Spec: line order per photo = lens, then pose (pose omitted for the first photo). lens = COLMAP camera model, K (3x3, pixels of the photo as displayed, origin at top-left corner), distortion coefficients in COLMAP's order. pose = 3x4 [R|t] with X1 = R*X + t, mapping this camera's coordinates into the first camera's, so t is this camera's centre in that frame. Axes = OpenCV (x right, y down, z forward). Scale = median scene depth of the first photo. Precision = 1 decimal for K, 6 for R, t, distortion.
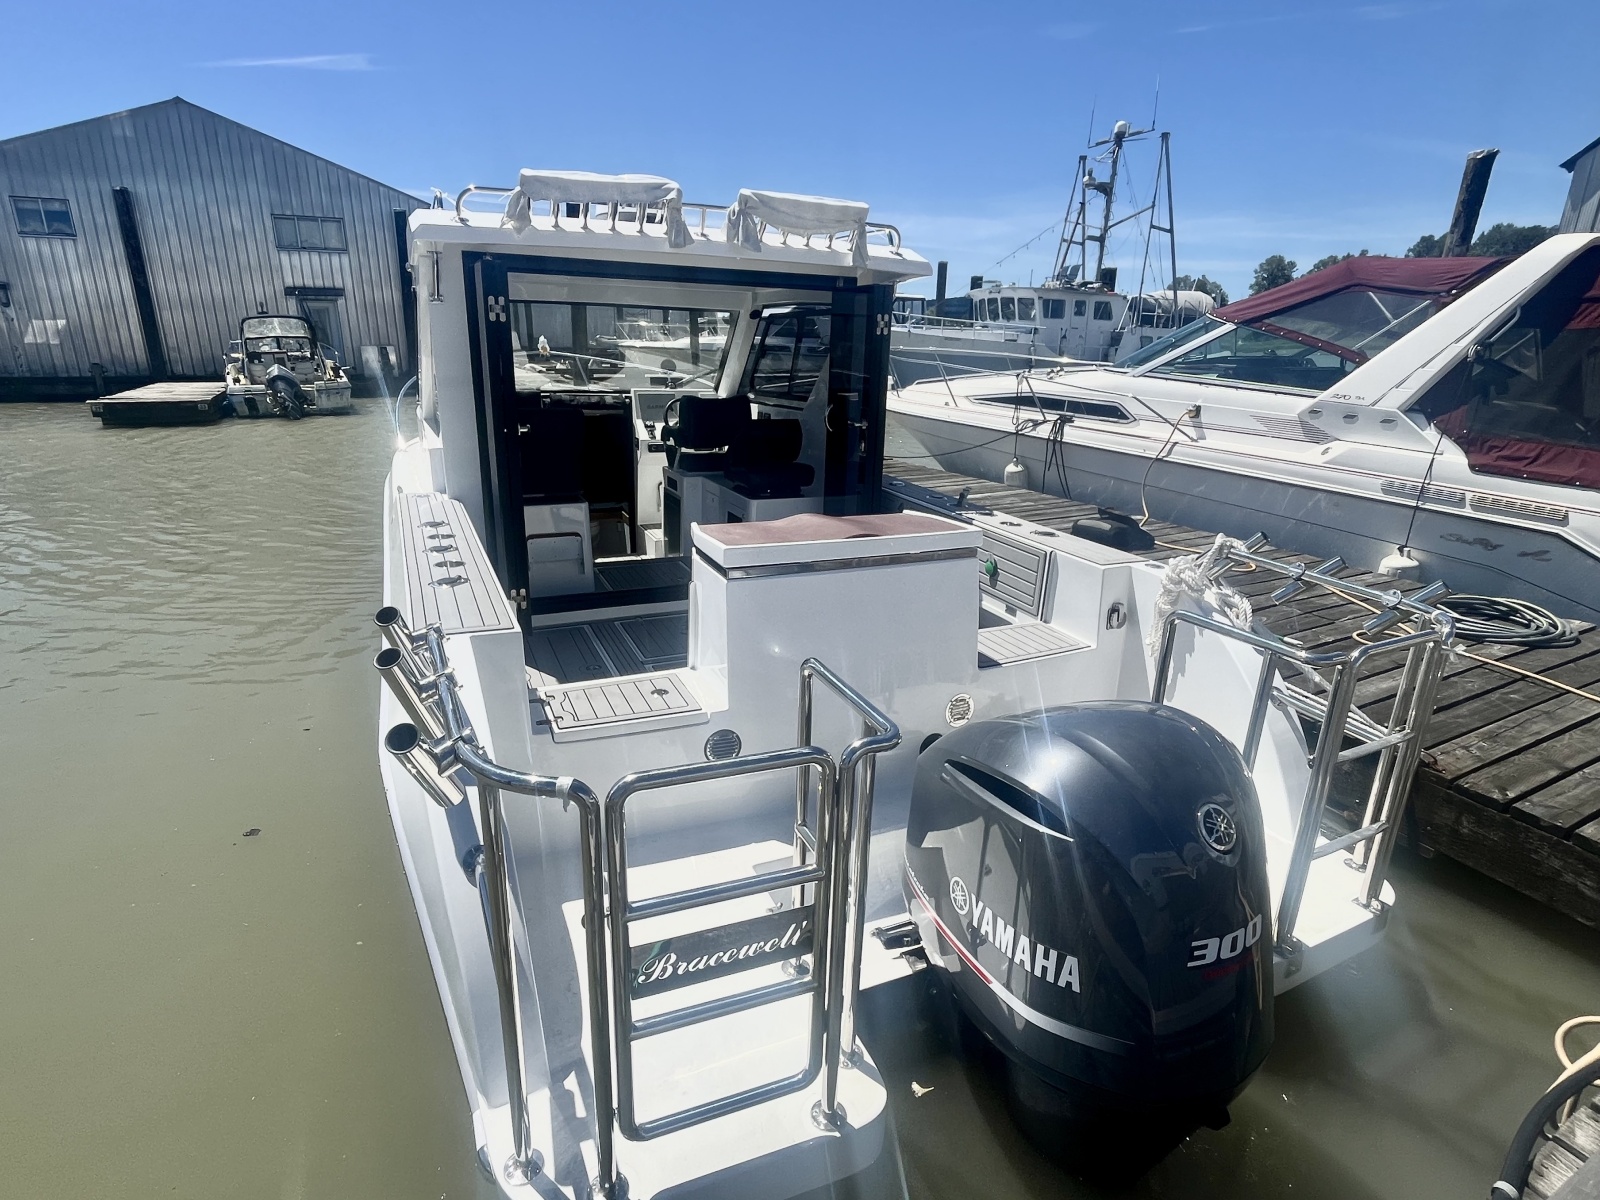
lens RADIAL K [[816.6, 0, 807.8], [0, 816.6, 595.2], [0, 0, 1]] dist [-0.001194, 0.000354]
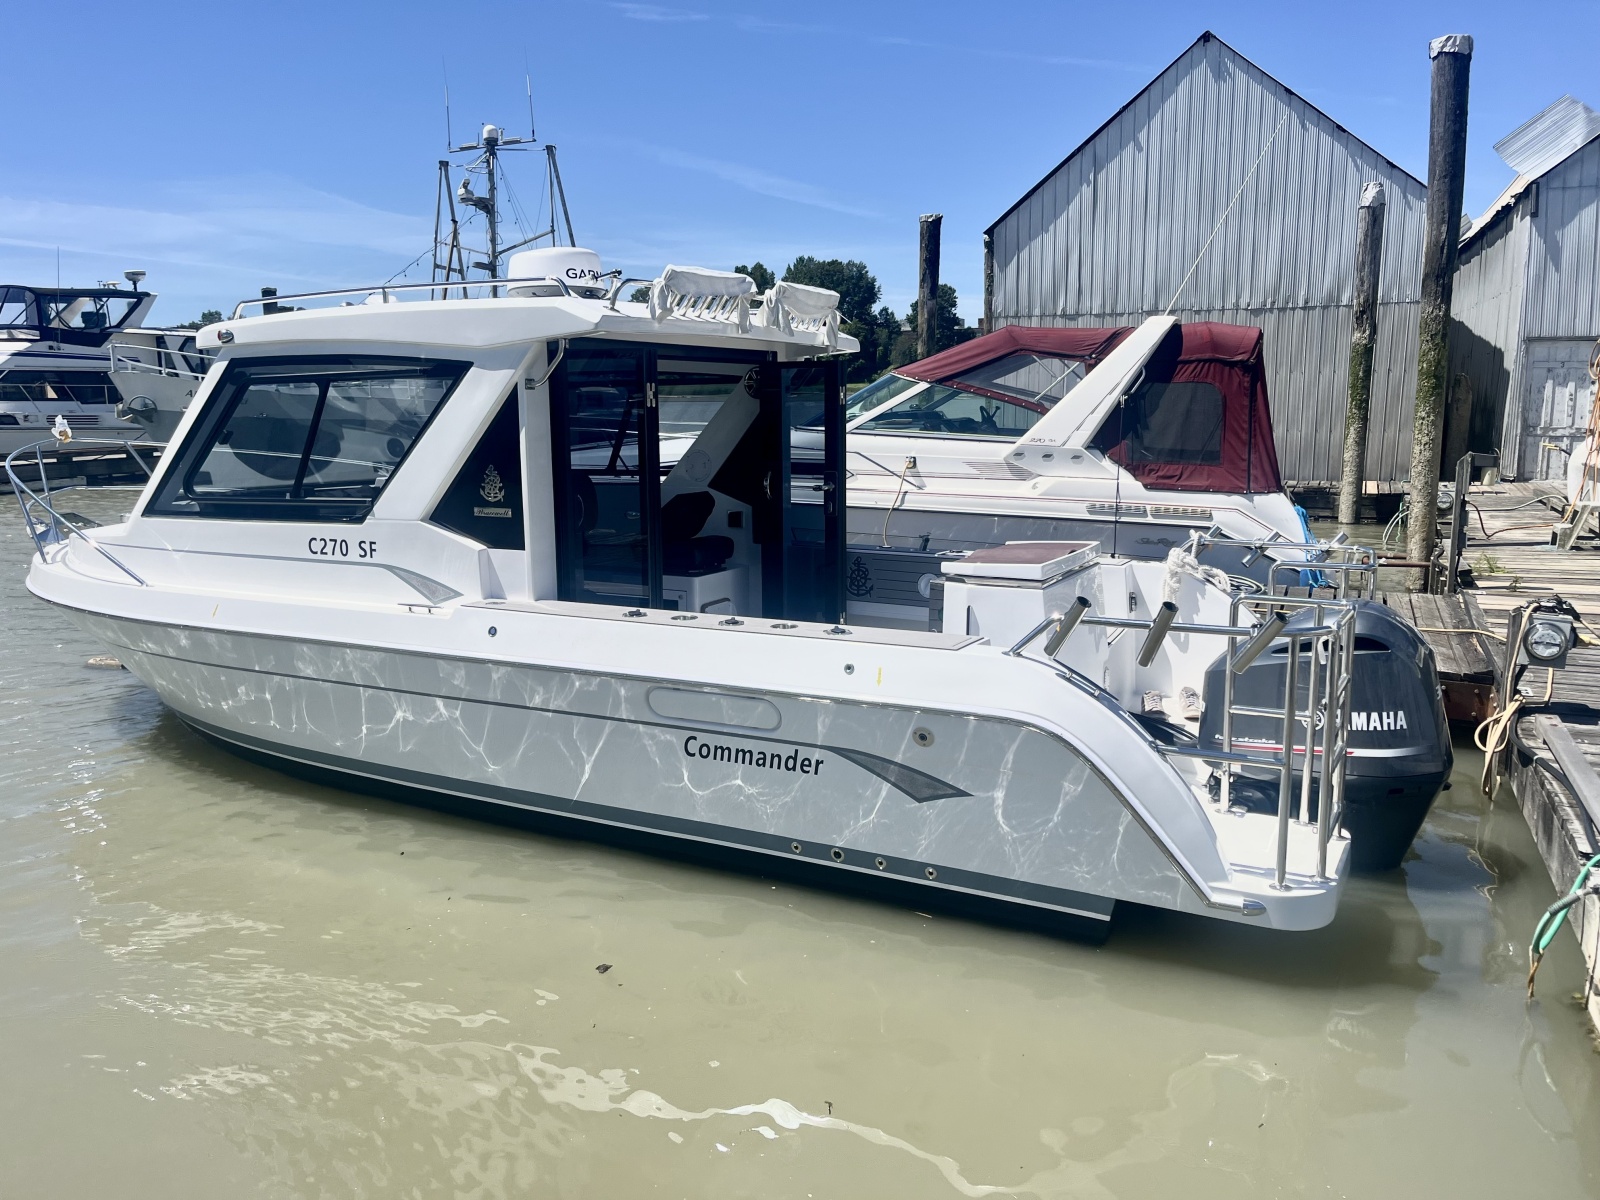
lens RADIAL K [[1183.2, 0, 802.2], [0, 1183.2, 593.7], [0, 0, 1]] dist [0.063777, 0.001807]
pose [[0.786614, -0.135249, 0.602450, -0.666235], [0.213276, 0.975176, -0.059548, 0.006229], [-0.579441, 0.175330, 0.795932, -0.142384]]
